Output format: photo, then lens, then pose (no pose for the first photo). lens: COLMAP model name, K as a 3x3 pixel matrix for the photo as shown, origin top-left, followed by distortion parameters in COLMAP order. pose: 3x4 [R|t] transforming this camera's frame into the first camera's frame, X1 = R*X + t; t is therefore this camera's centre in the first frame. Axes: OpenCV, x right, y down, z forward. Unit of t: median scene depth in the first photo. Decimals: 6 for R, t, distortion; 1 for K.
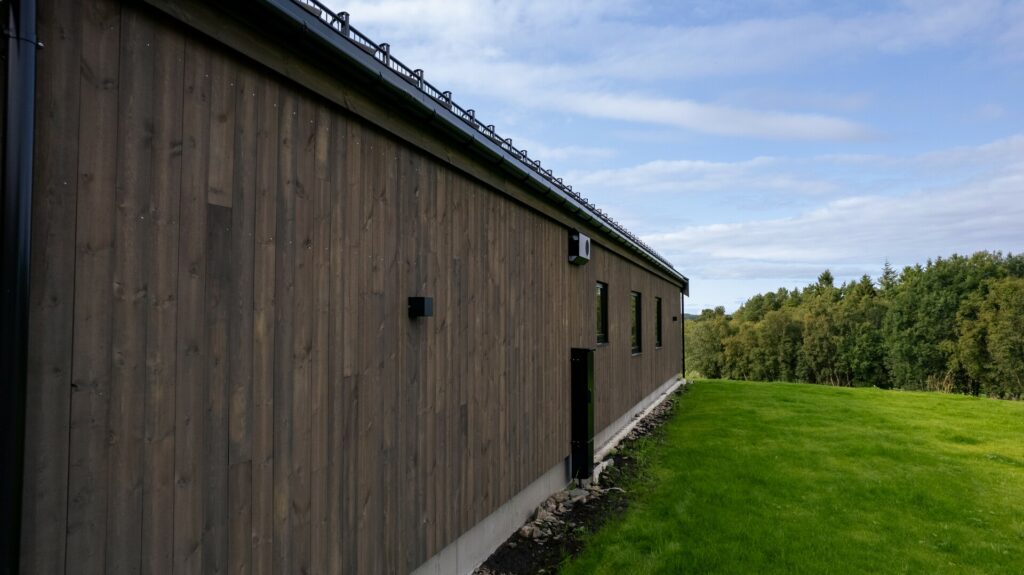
lens RADIAL K [[666.0, 0, 517.4], [0, 666.0, 289.9], [0, 0, 1]] dist [-0.046996, 0.009568]
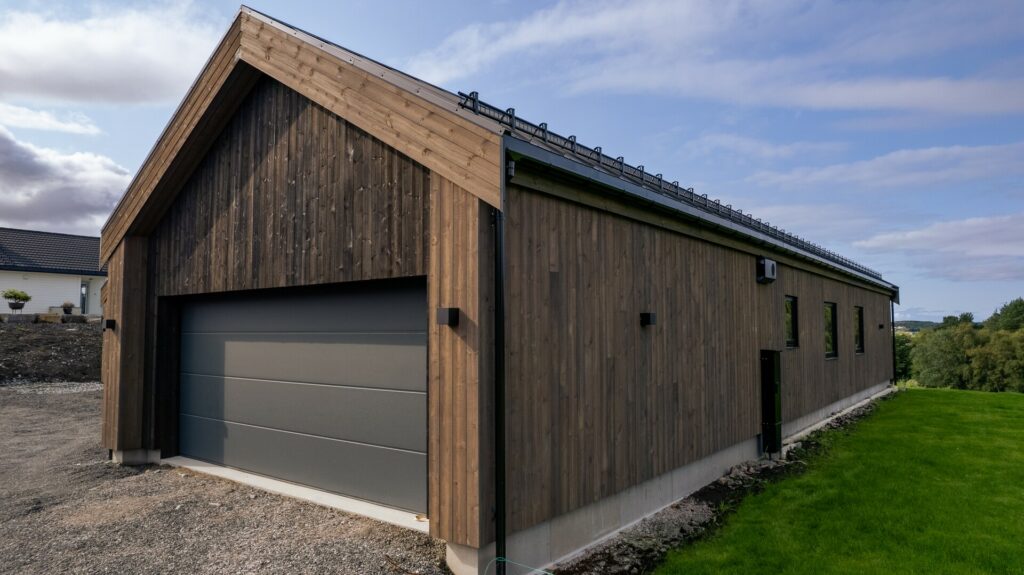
lens RADIAL K [[666.0, 0, 516.3], [0, 666.0, 290.0], [0, 0, 1]] dist [-0.046996, 0.009568]
pose [[0.951948, -0.021592, -0.305499, 0.038101], [0.016945, 0.999697, -0.017854, -0.017234], [0.305792, 0.011820, 0.952025, -0.517100]]
